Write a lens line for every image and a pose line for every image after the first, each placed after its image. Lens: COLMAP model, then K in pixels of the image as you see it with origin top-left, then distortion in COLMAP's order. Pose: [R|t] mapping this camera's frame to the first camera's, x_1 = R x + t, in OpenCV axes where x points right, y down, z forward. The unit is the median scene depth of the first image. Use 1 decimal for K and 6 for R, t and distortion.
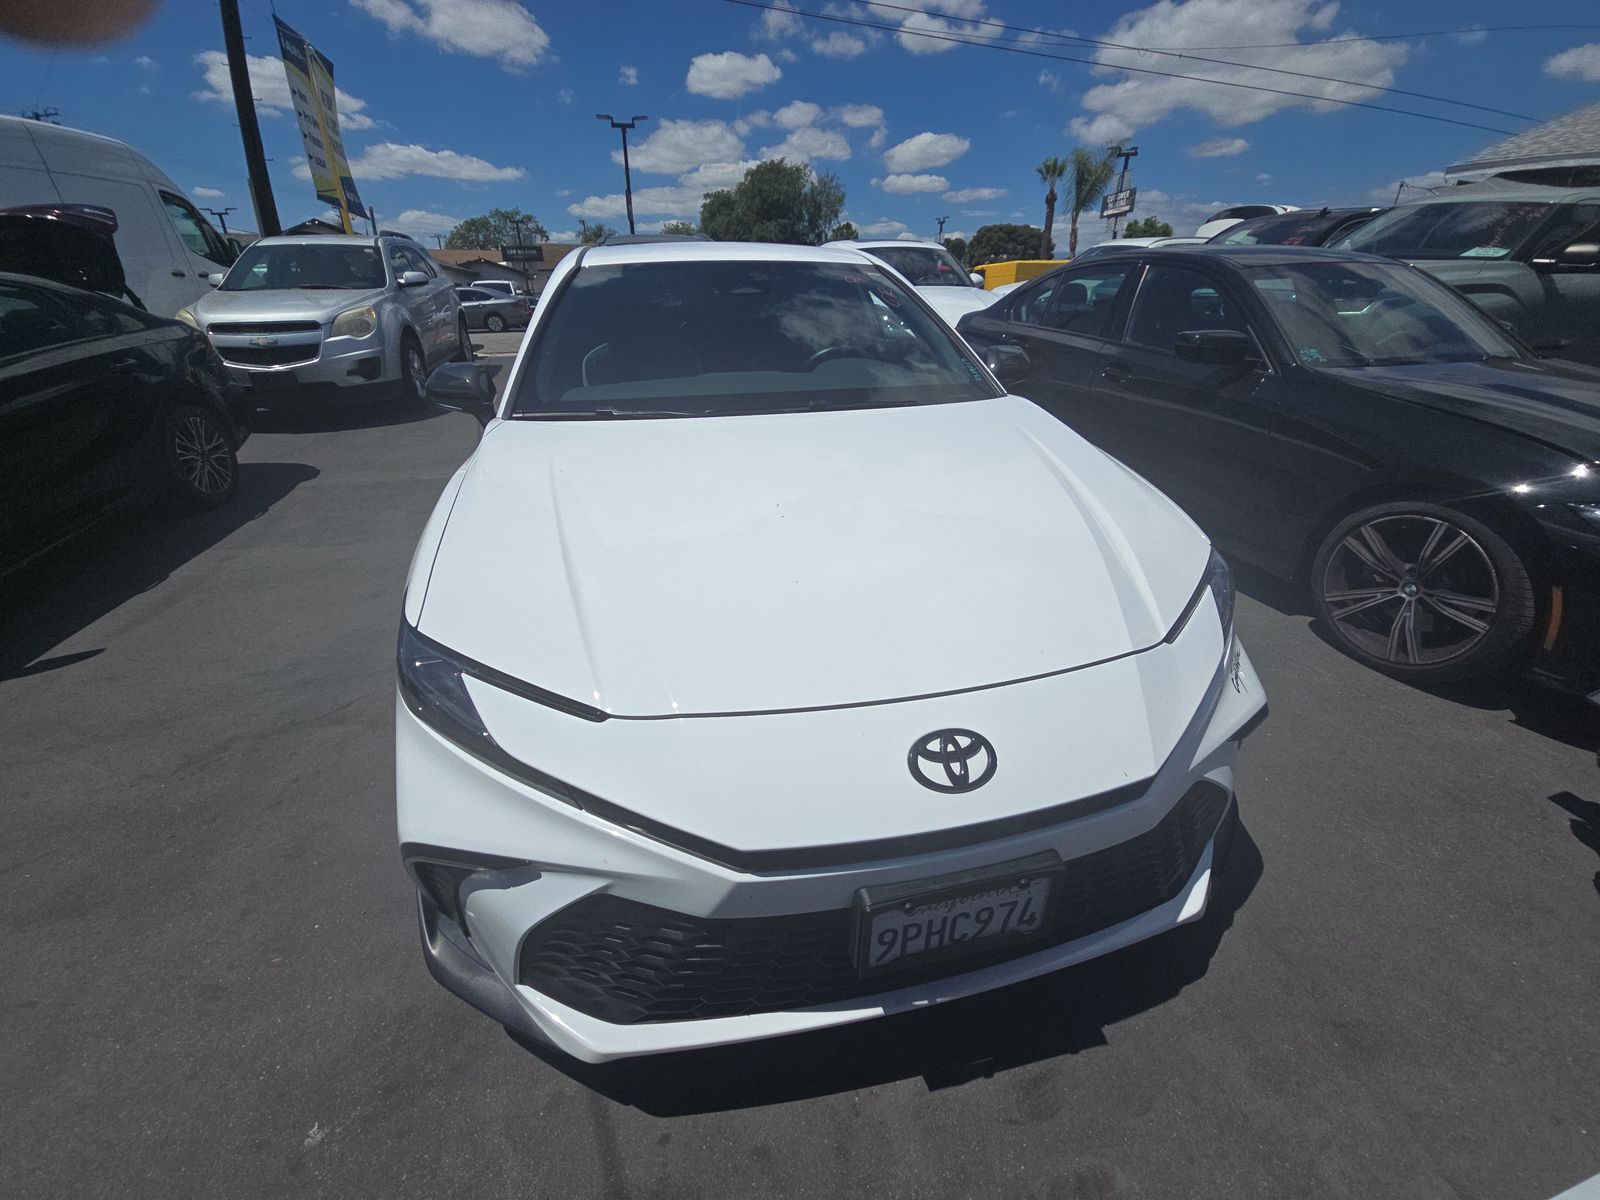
lens RADIAL K [[637.3, 0, 800.0], [0, 637.3, 600.0], [0, 0, 1]] dist [0.013497, -0.014724]
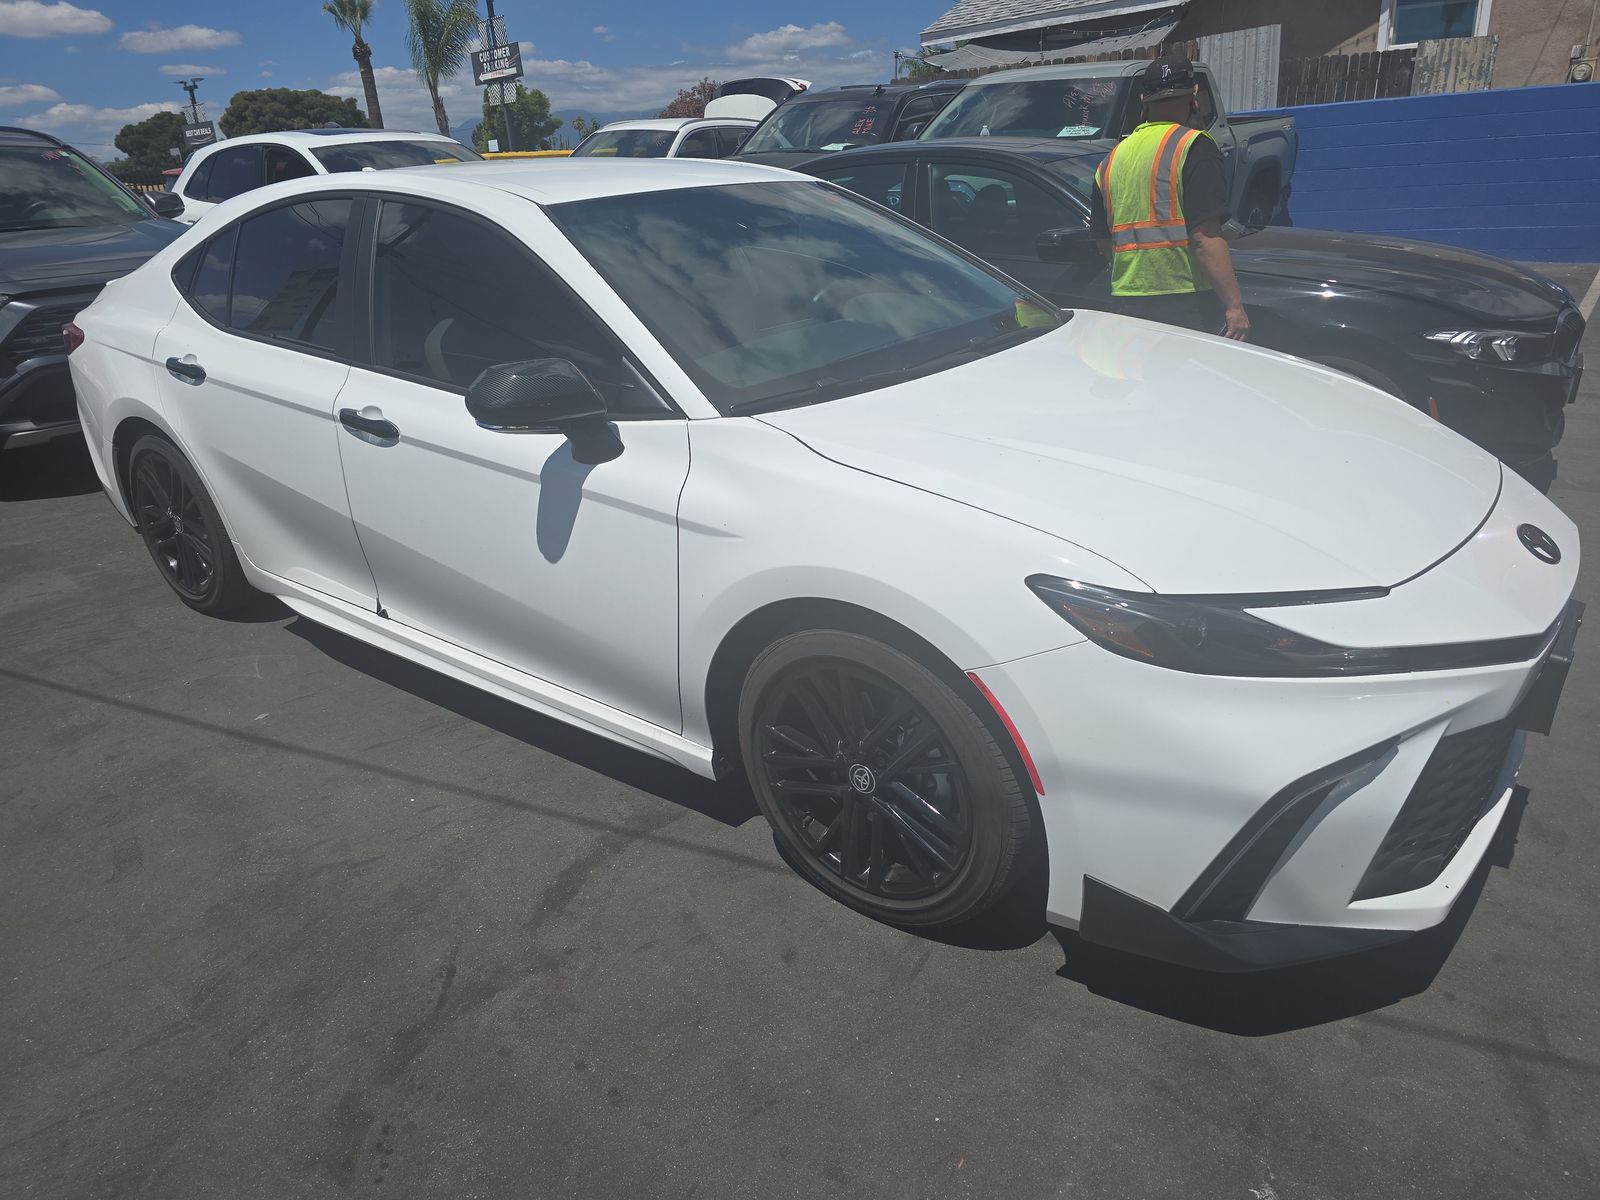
lens RADIAL K [[1055.4, 0, 804.3], [0, 1055.4, 564.4], [0, 0, 1]] dist [0.033060, -0.035497]
pose [[0.781186, -0.250433, 0.571867, -0.345315], [0.313031, 0.949670, -0.011728, -0.025455], [-0.540148, 0.188174, 0.820263, 0.001617]]
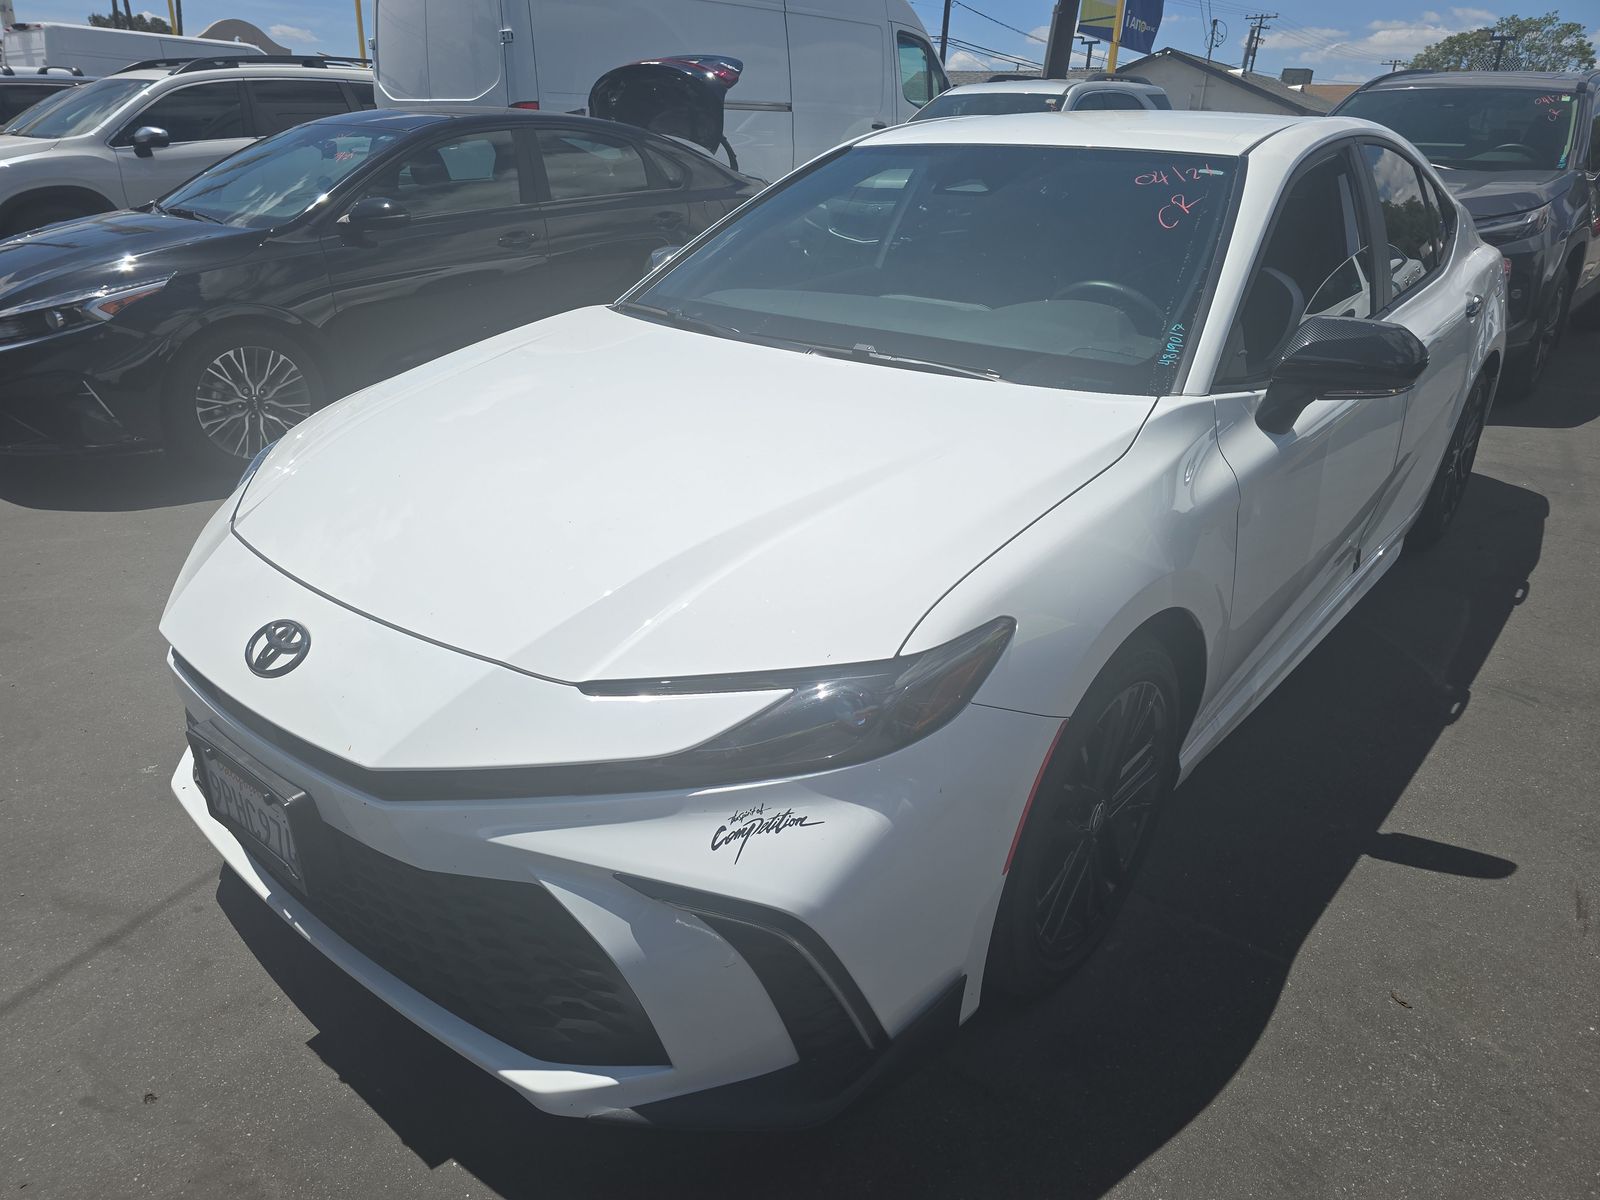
lens RADIAL K [[1055.4, 0, 804.3], [0, 1055.4, 564.4], [0, 0, 1]] dist [0.033060, -0.035497]
pose [[0.621100, 0.309401, -0.720074, 0.302567], [-0.364237, 0.927479, 0.084346, -0.050799], [0.693950, 0.209890, 0.688752, 0.059246]]
